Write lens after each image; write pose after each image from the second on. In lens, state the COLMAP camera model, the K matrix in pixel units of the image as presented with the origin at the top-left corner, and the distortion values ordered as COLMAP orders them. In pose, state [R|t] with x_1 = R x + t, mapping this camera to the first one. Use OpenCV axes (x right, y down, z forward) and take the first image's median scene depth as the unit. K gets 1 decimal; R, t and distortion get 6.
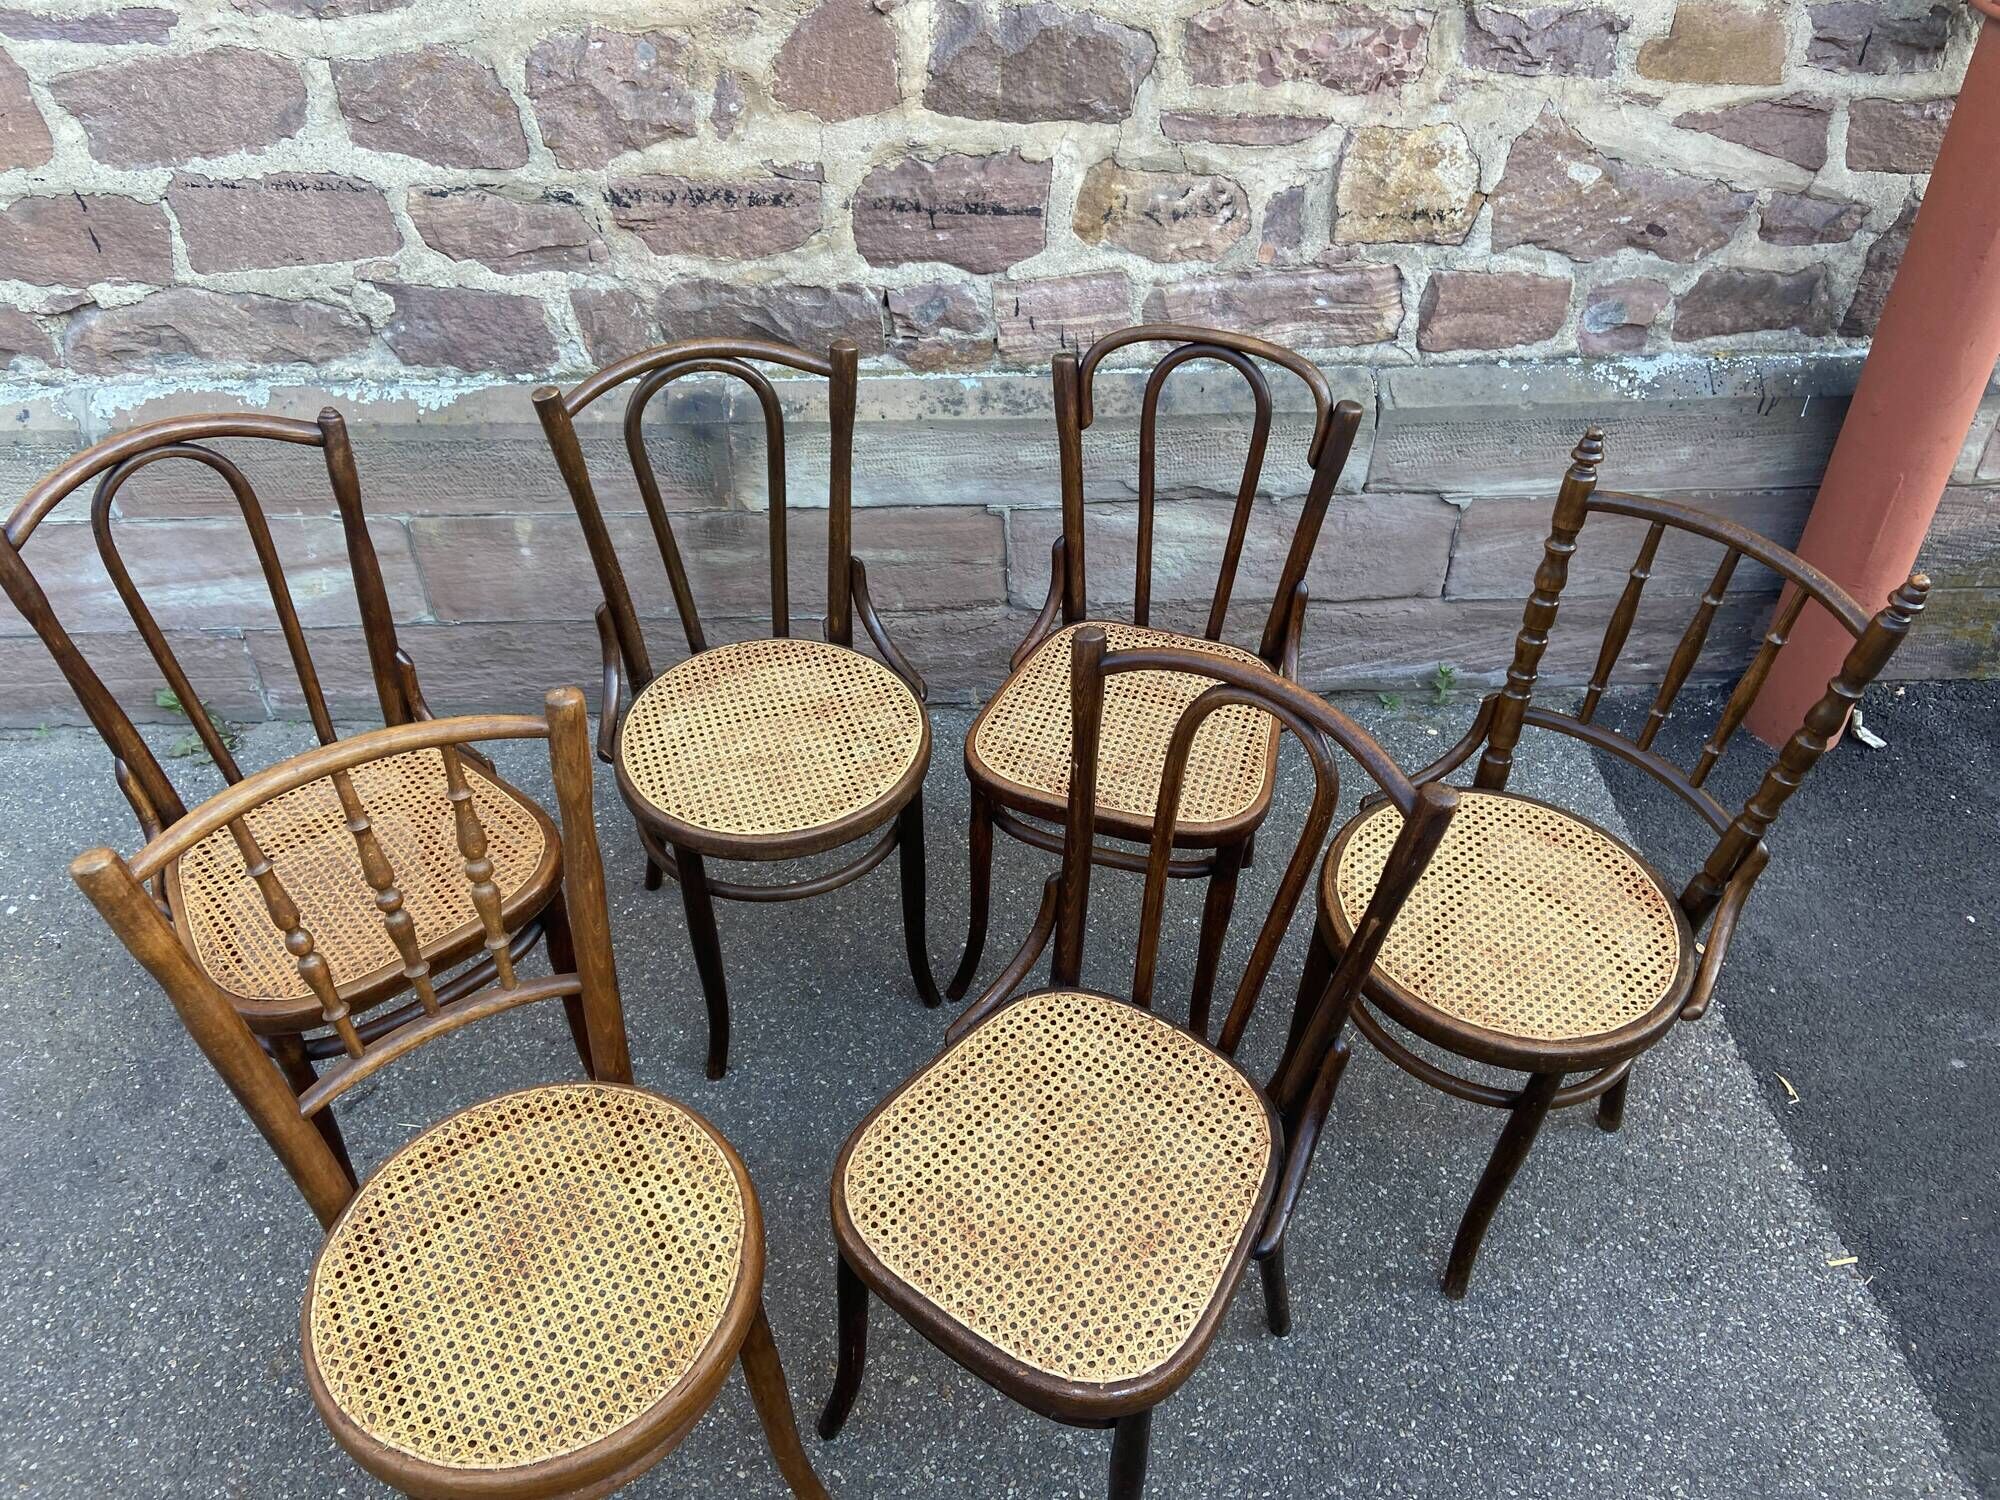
lens RADIAL K [[1515.8, 0, 997.9], [0, 1515.8, 736.8], [0, 0, 1]] dist [0.127432, -0.168331]
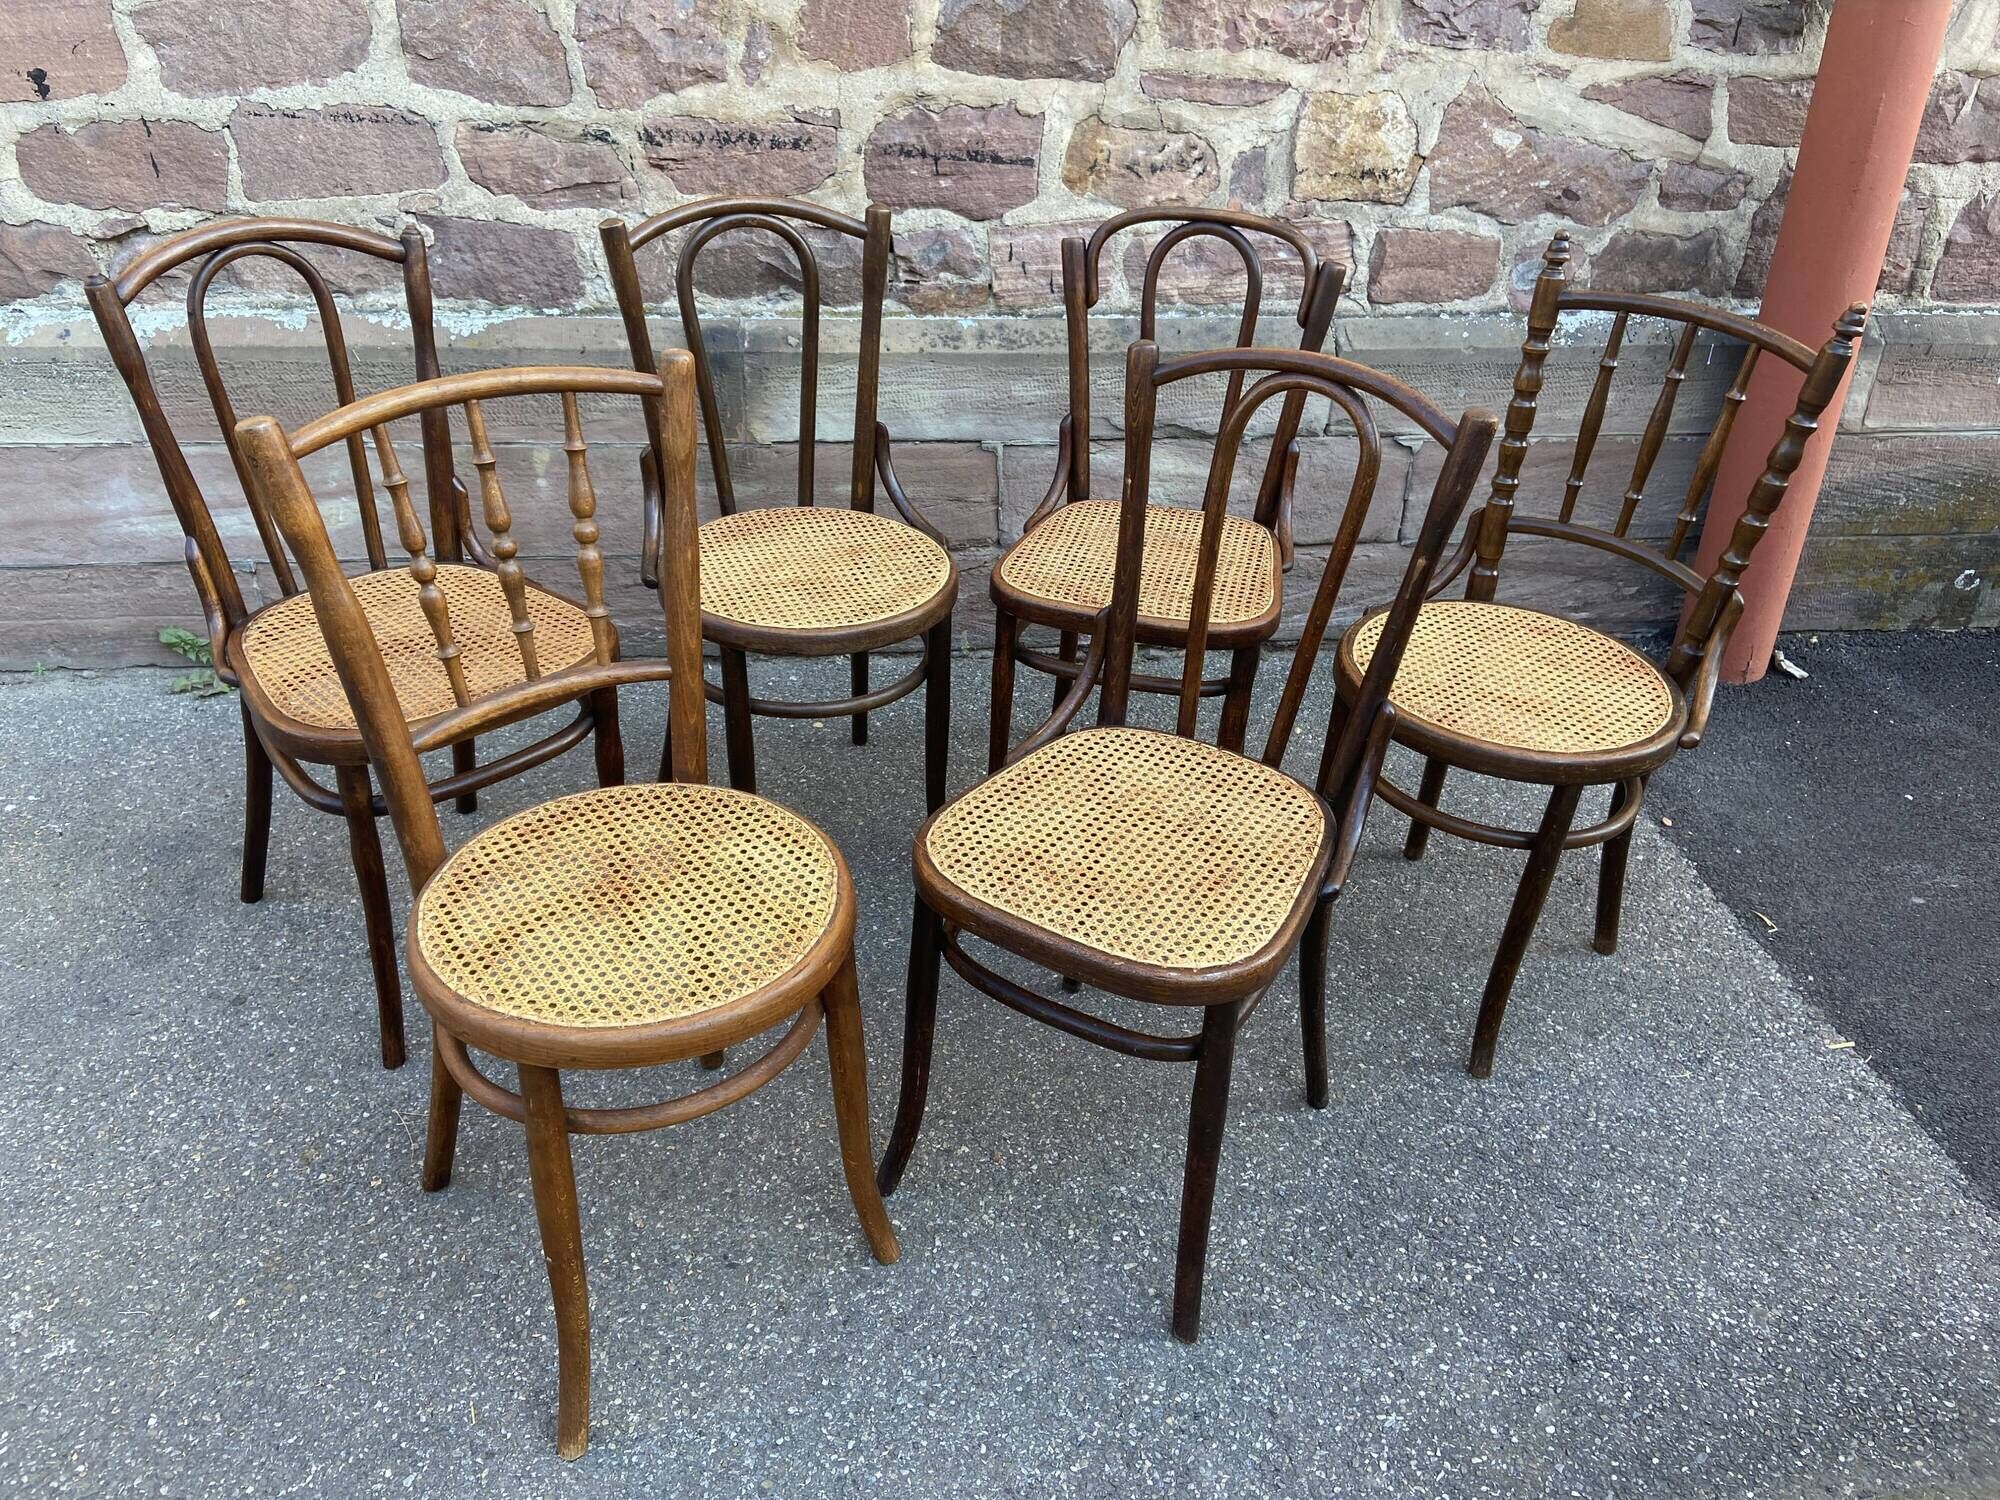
lens RADIAL K [[1515.8, 0, 992.6], [0, 1515.8, 730.8], [0, 0, 1]] dist [0.127432, -0.168331]
pose [[0.997640, -0.008142, 0.068179, -0.081489], [0.019604, 0.985389, -0.169187, 0.252999], [-0.065806, 0.170125, 0.983223, -0.022089]]
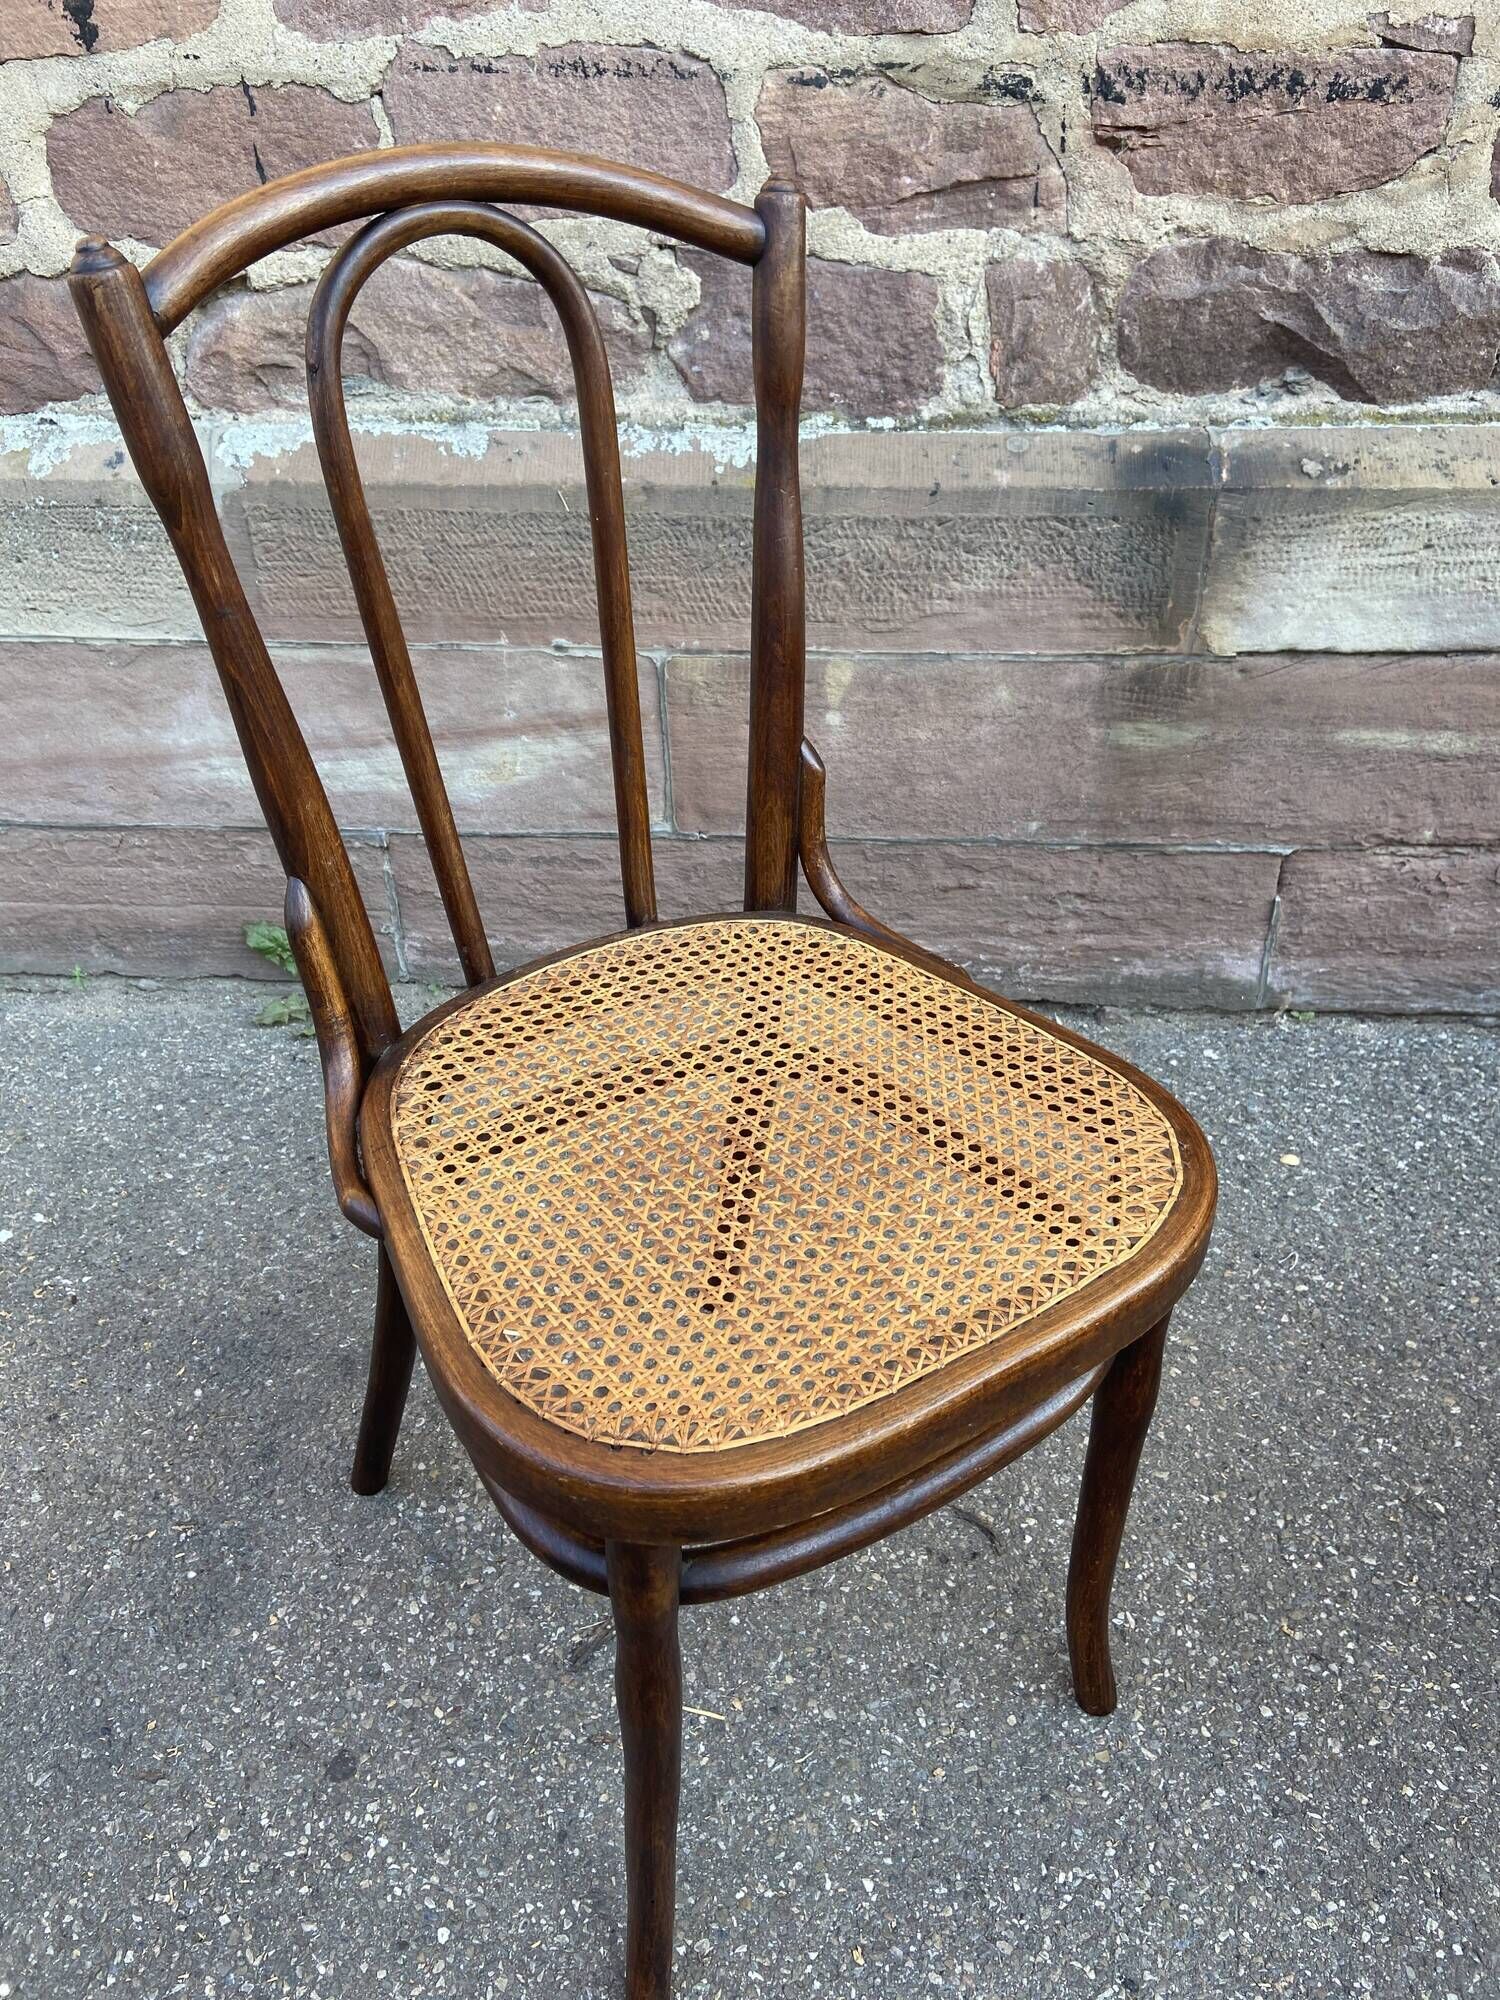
lens RADIAL K [[1515.8, 0, 747.8], [0, 1515.8, 983.0], [0, 0, 1]] dist [0.127432, -0.168331]
pose [[0.991970, 0.050957, -0.115758, -0.292575], [-0.065158, 0.990338, -0.122411, 0.071595], [0.108402, 0.128971, 0.985706, 0.438006]]
